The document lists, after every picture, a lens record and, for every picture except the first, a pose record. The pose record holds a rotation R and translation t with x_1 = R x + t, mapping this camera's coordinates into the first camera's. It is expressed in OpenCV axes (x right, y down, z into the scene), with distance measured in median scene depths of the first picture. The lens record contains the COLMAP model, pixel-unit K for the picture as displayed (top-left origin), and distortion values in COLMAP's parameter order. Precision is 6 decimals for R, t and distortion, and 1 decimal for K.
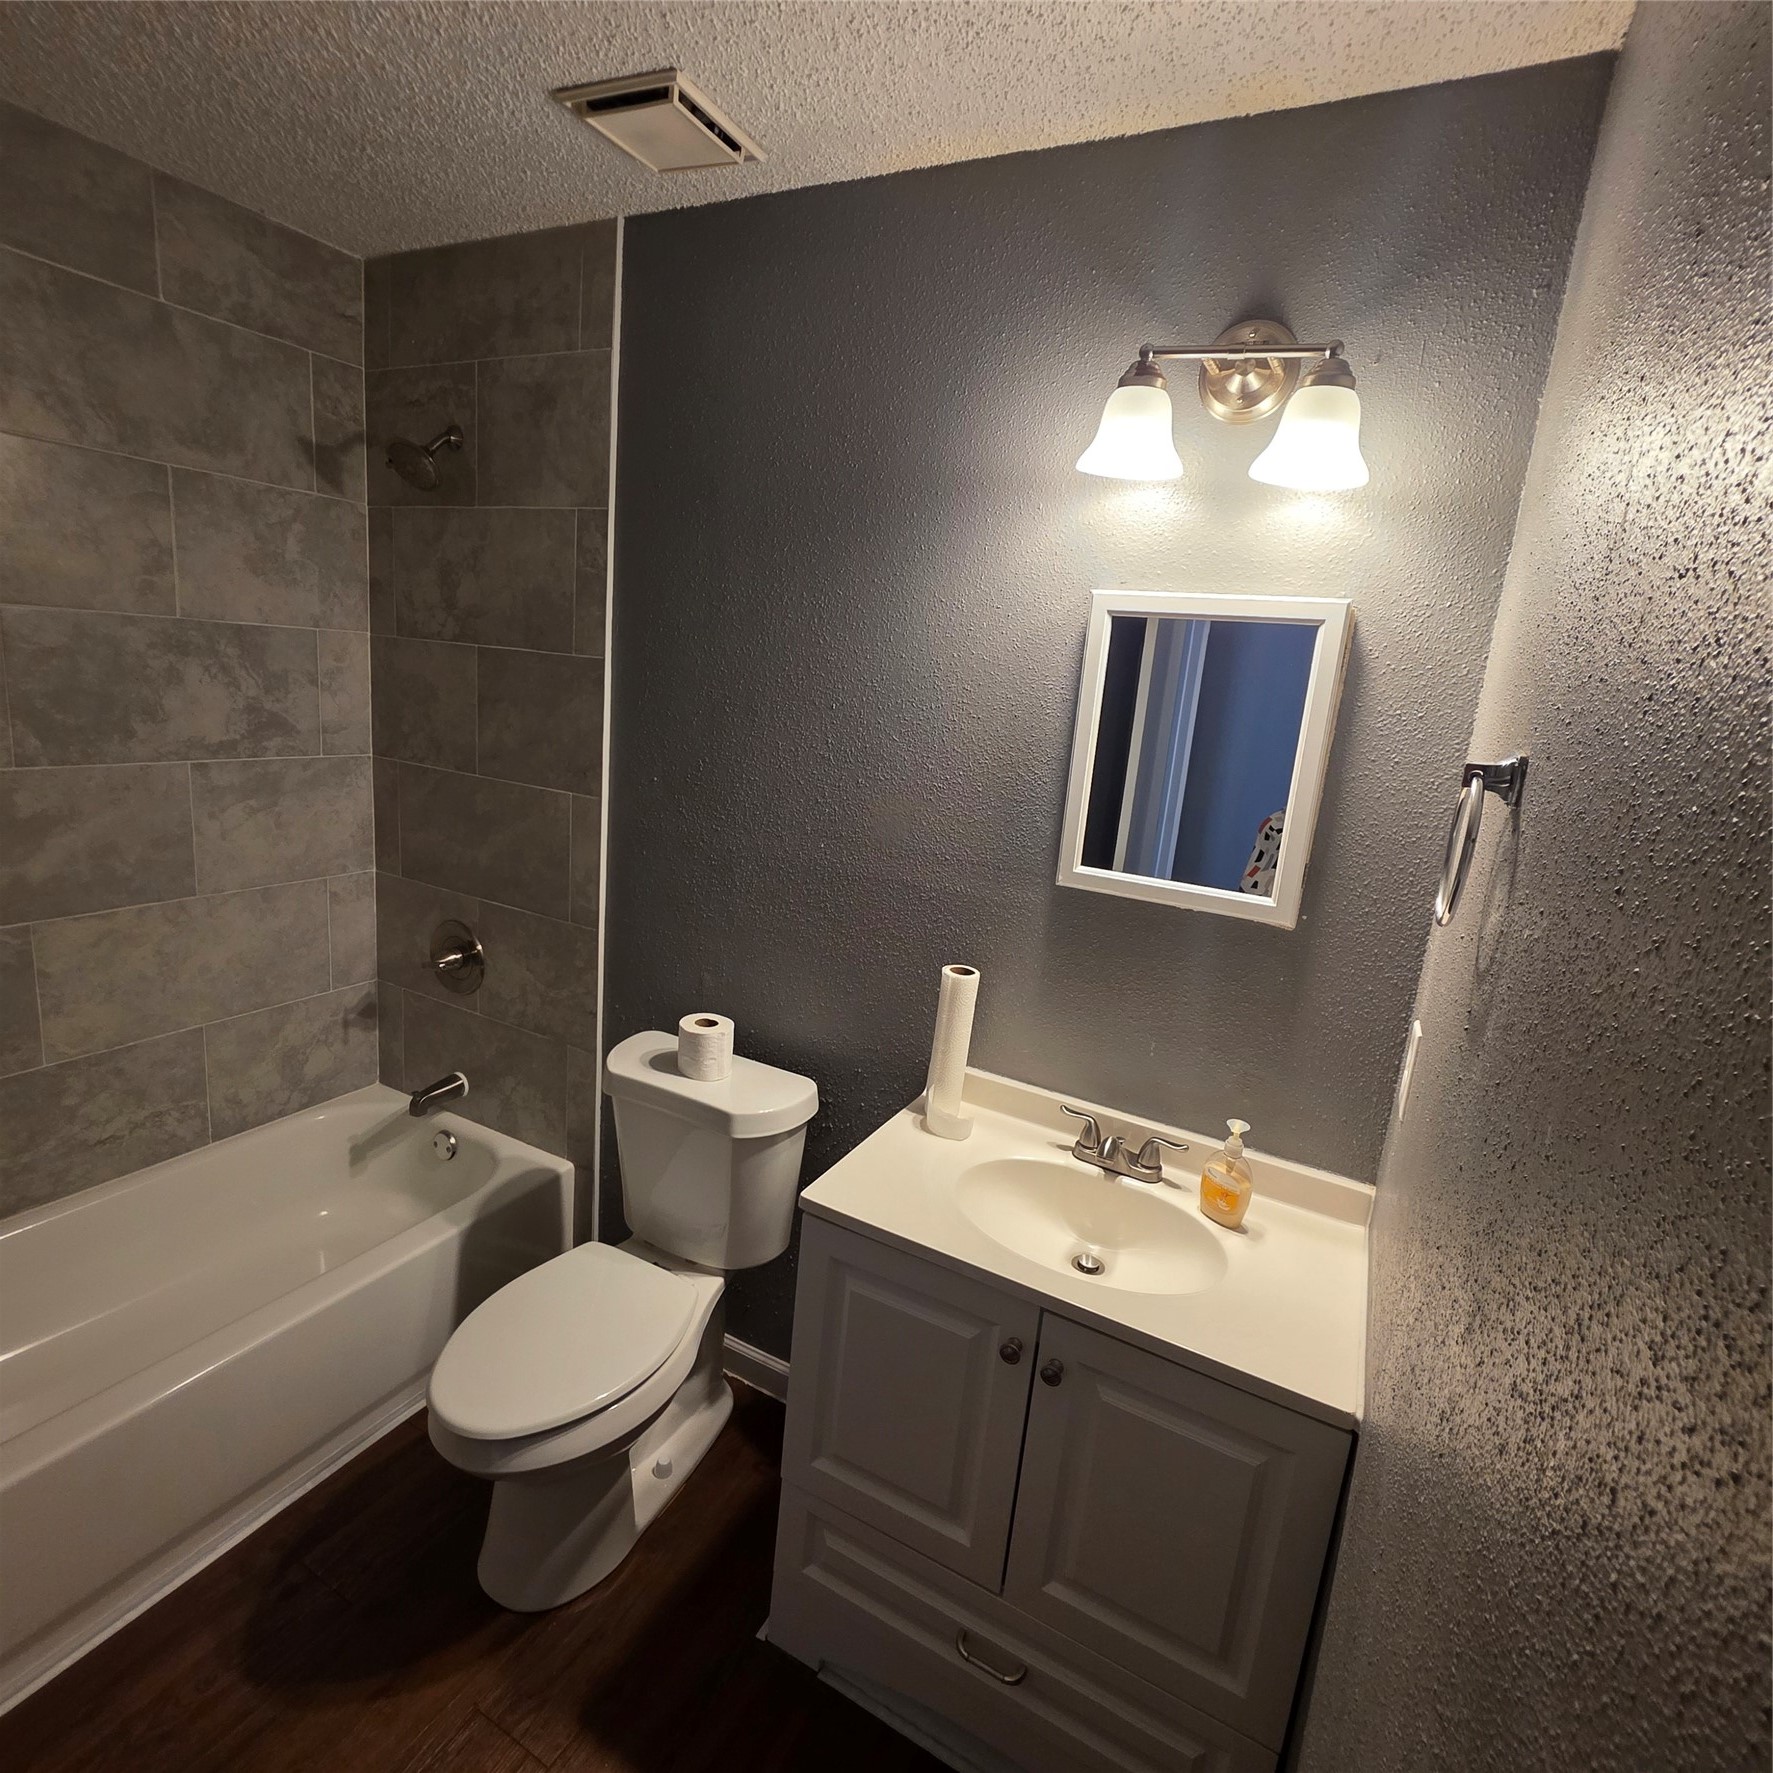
lens RADIAL K [[943.3, 0, 876.6], [0, 943.3, 886.2], [0, 0, 1]] dist [0.001058, -0.001525]
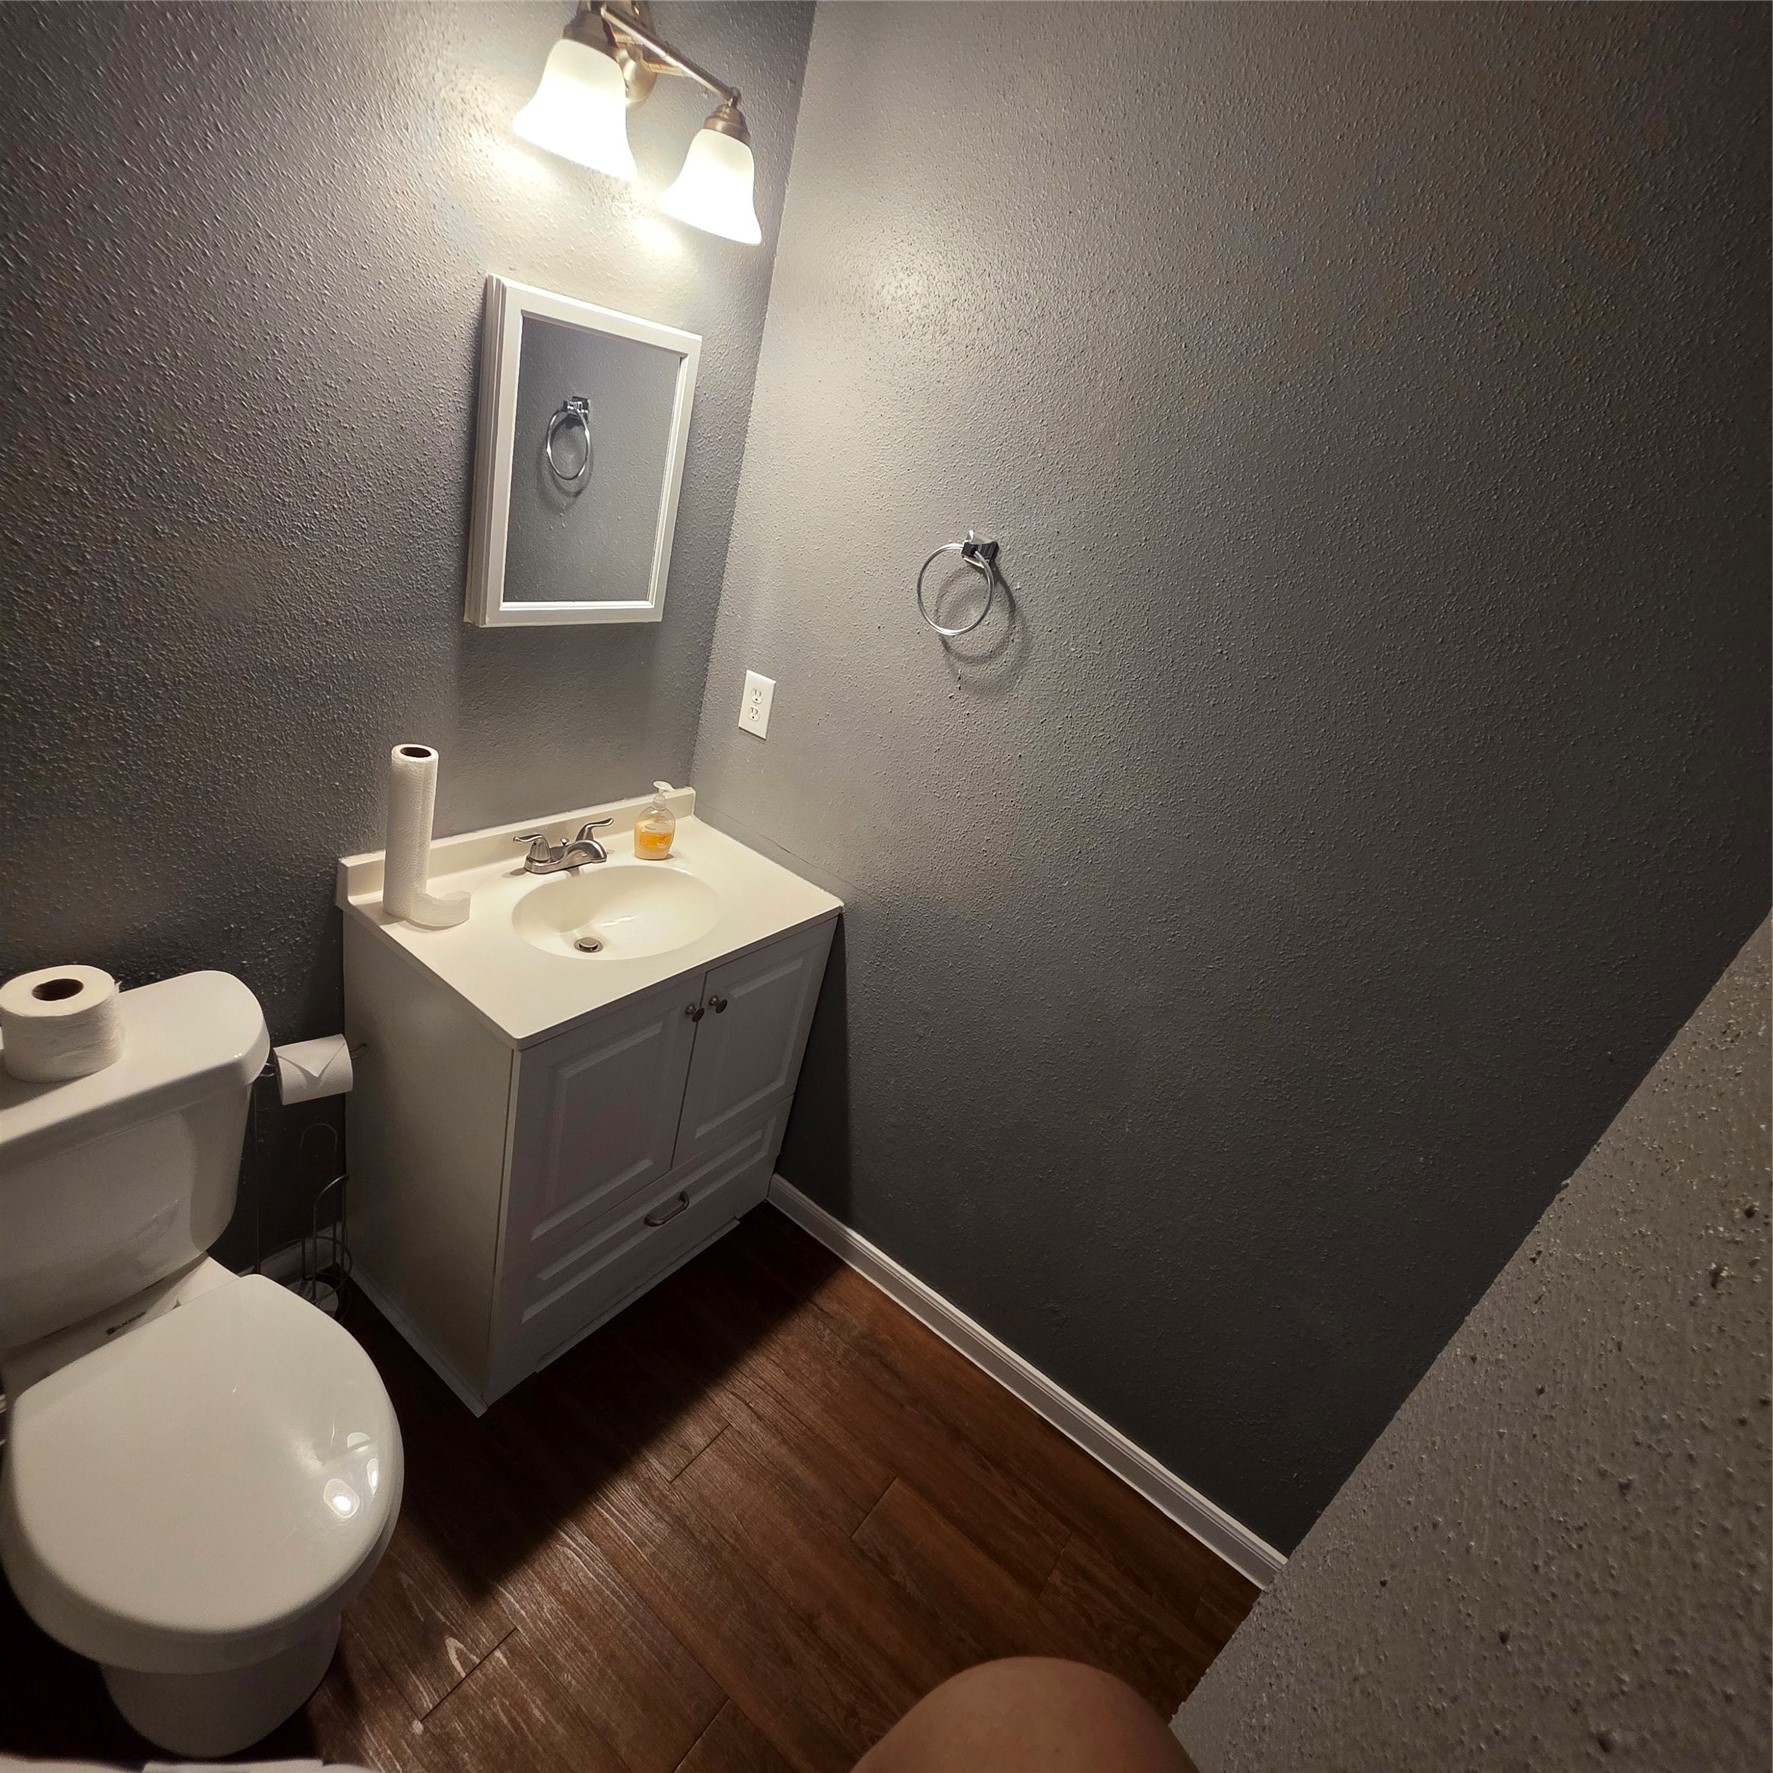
lens RADIAL K [[943.3, 0, 881.6], [0, 943.3, 888.8], [0, 0, 1]] dist [0.001058, -0.001525]
pose [[0.152007, -0.496209, 0.854792, -0.674825], [-0.005201, 0.864429, 0.502728, -0.249610], [-0.988366, -0.080864, 0.128818, 0.470951]]
